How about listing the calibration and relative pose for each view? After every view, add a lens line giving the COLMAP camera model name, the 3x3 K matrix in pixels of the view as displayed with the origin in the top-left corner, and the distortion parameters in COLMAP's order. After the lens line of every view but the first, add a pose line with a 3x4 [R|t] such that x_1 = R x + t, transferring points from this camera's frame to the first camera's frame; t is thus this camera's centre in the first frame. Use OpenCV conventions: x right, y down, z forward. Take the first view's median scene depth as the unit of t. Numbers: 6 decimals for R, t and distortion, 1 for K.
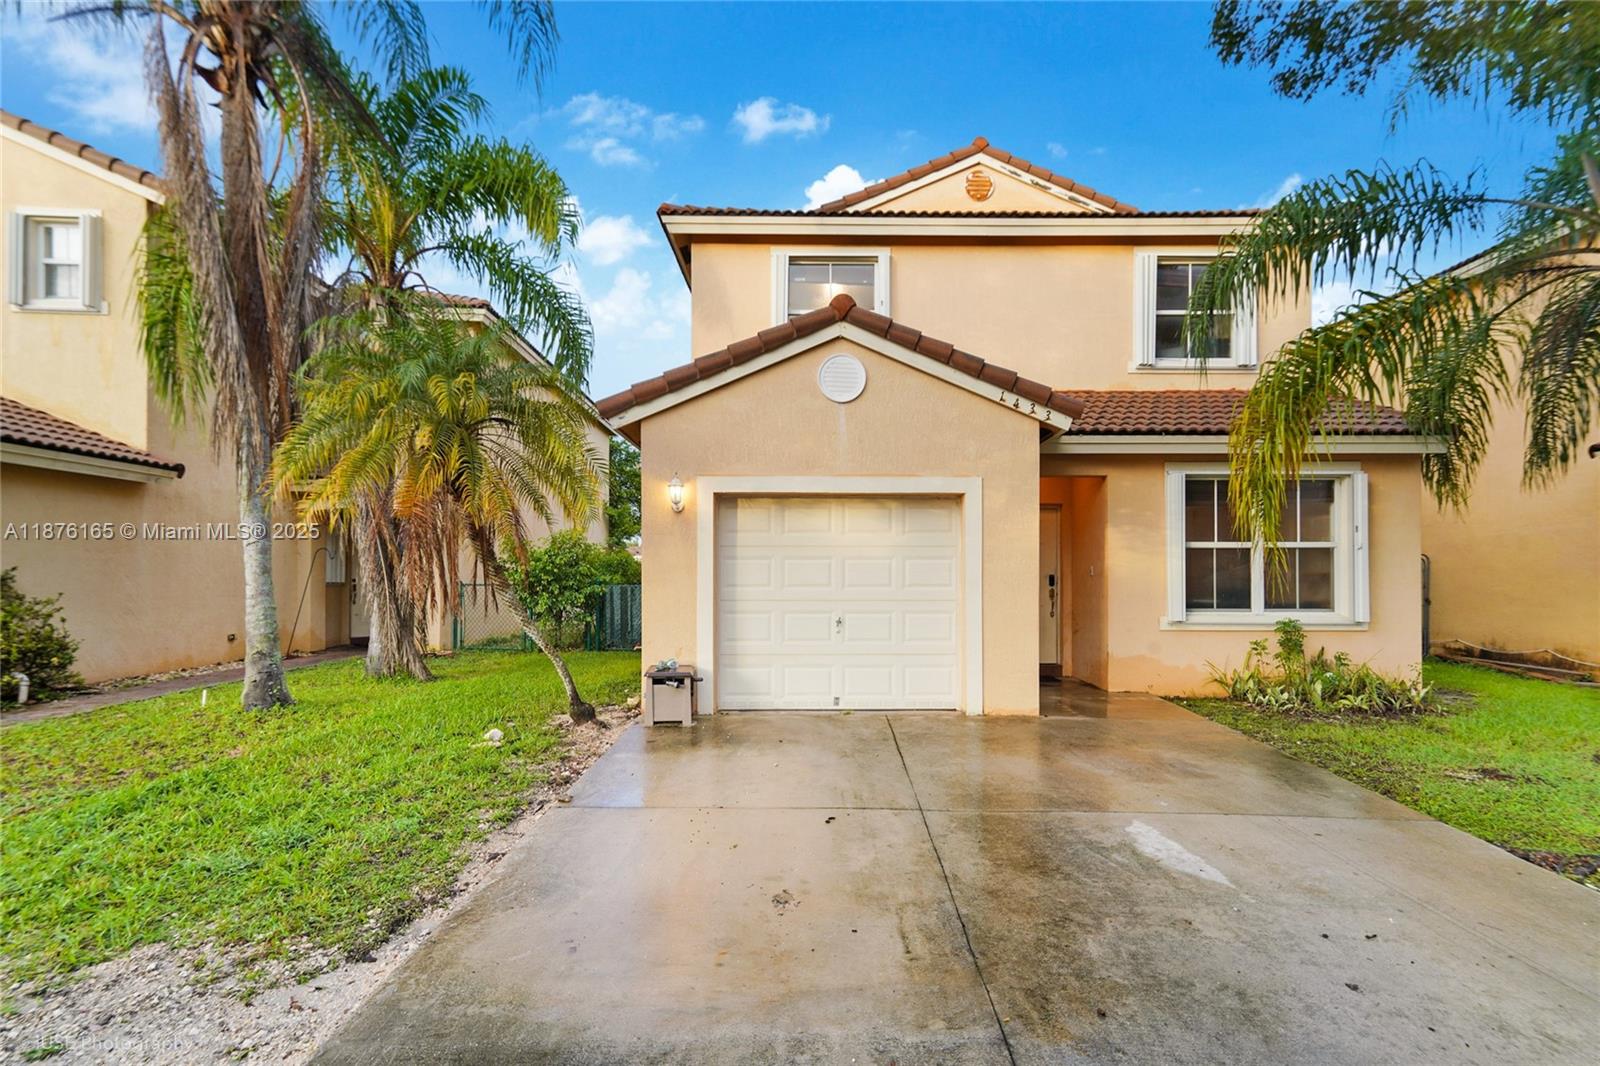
lens RADIAL K [[794.7, 0, 800.1], [0, 794.7, 557.2], [0, 0, 1]] dist [0.028043, 0.000926]
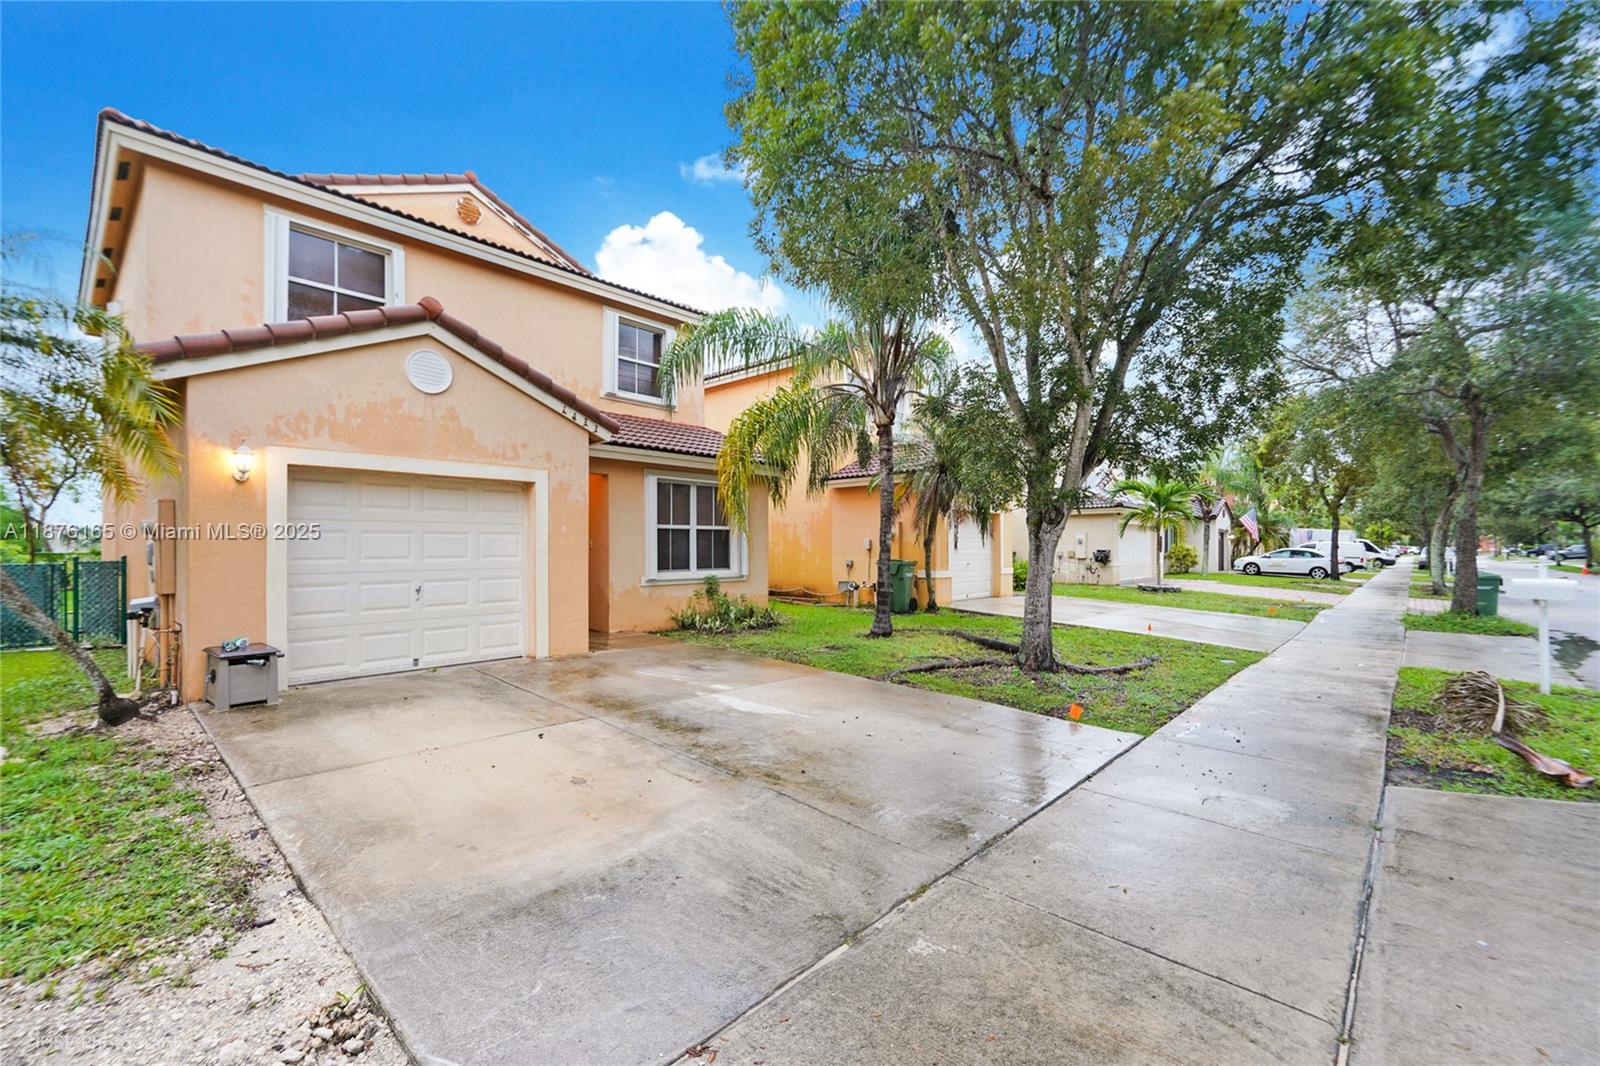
lens RADIAL K [[675.5, 0, 799.7], [0, 675.5, 539.3], [0, 0, 1]] dist [0.000839, 0.000559]
pose [[0.677231, 0.005072, 0.735753, -0.290974], [-0.010043, 0.999947, 0.002350, 0.002340], [-0.735702, -0.008980, 0.677246, -0.028814]]
